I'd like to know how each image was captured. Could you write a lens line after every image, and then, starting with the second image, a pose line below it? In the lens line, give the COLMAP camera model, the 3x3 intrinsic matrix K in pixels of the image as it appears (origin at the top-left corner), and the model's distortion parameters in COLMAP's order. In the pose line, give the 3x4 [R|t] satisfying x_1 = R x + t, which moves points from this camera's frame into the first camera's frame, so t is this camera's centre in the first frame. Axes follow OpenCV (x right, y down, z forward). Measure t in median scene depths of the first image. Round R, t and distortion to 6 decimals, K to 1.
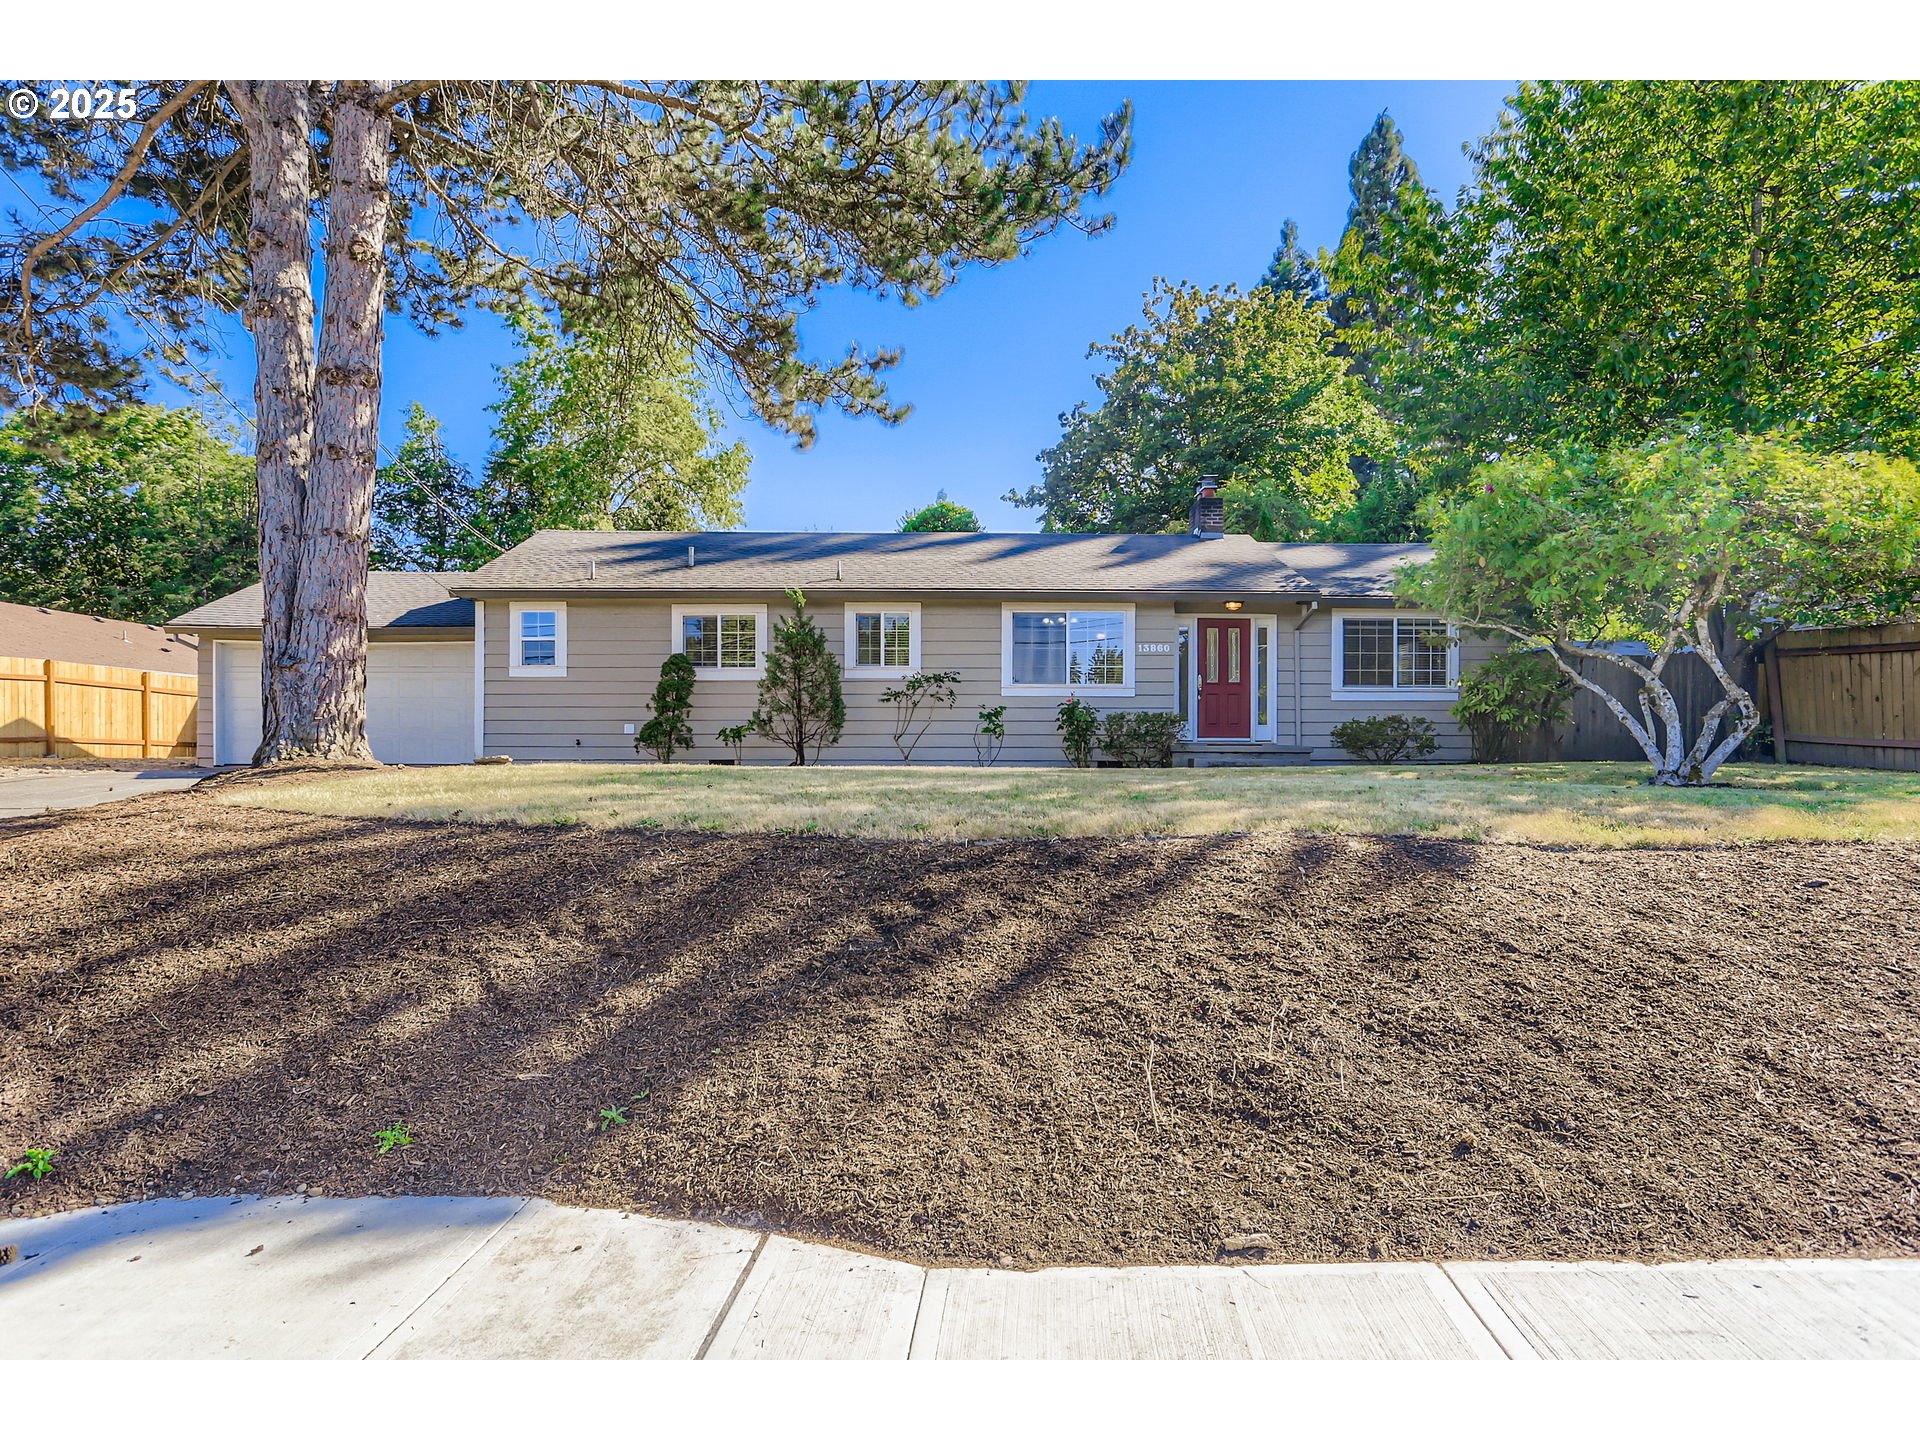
lens RADIAL K [[926.6, 0, 944.7], [0, 926.6, 716.0], [0, 0, 1]] dist [-0.042452, 0.034258]
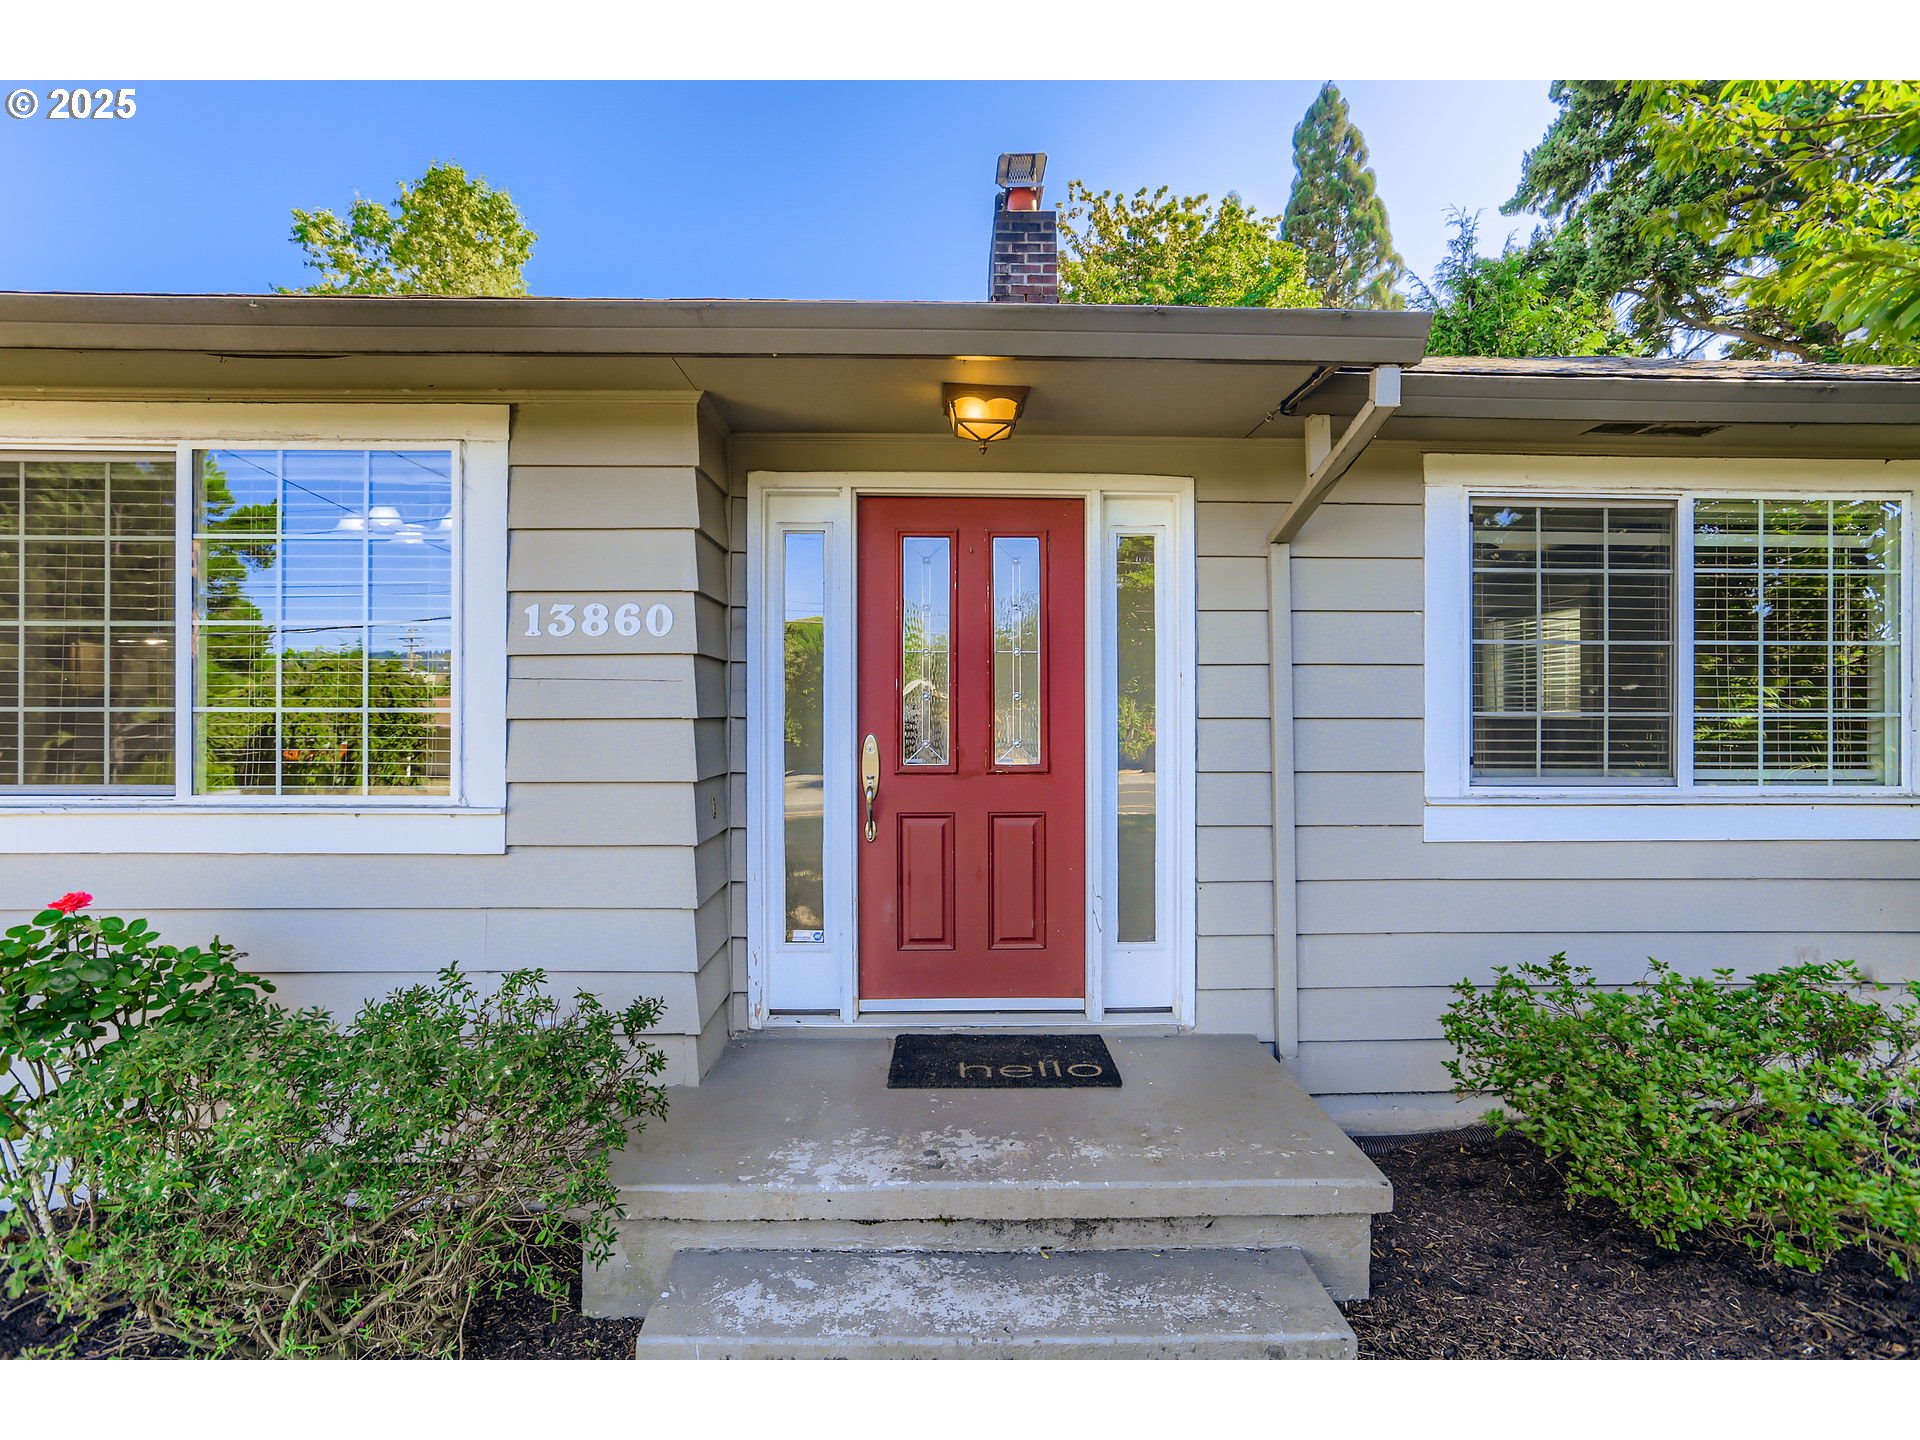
lens RADIAL K [[926.6, 0, 944.7], [0, 926.6, 716.0], [0, 0, 1]] dist [-0.042452, 0.034258]
pose [[0.998338, -0.000579, 0.057627, 0.284708], [-0.000020, 0.999946, 0.010394, -0.052546], [-0.057630, -0.010378, 0.998284, 0.772257]]
